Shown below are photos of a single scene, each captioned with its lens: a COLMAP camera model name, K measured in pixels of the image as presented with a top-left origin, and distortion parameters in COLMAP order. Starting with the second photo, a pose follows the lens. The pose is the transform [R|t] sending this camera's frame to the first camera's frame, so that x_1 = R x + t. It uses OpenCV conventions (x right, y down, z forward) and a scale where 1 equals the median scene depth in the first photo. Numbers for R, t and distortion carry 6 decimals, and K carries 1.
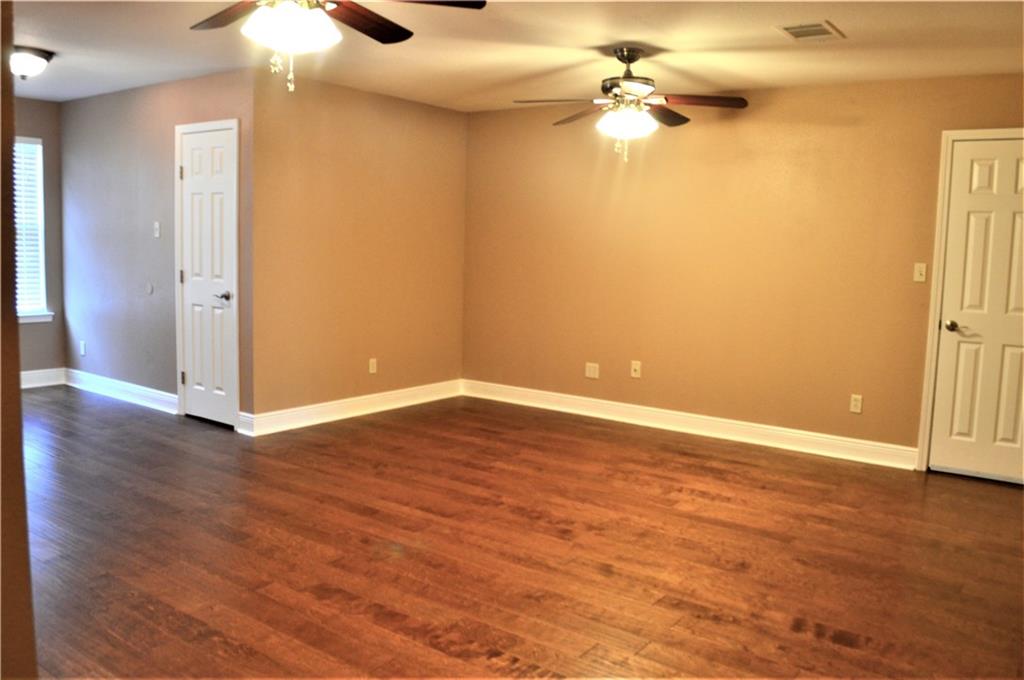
lens RADIAL K [[824.8, 0, 512.0], [0, 824.8, 340.0], [0, 0, 1]] dist [-0.089753, 0.010598]
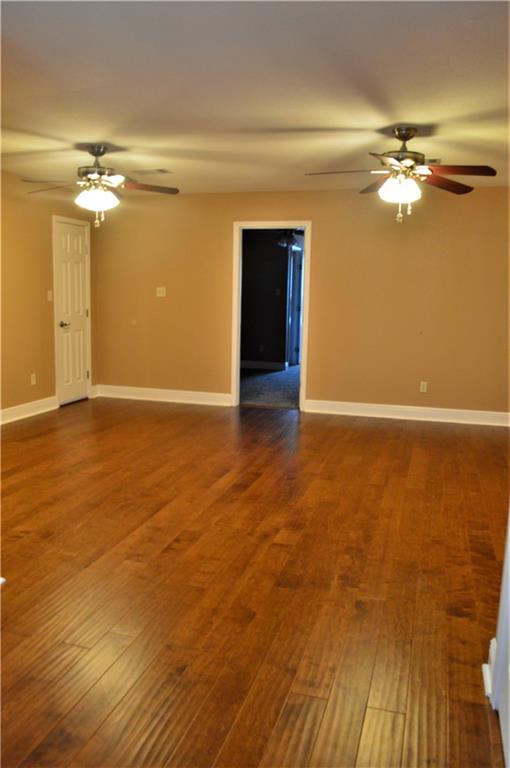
lens RADIAL K [[618.6, 0, 255.0], [0, 618.6, 384.0], [0, 0, 1]] dist [-0.089753, 0.010598]
pose [[-0.325100, -0.177522, 0.928868, -0.979817], [0.080425, 0.973474, 0.214195, -0.160170], [-0.942254, 0.144339, -0.302199, 1.096822]]
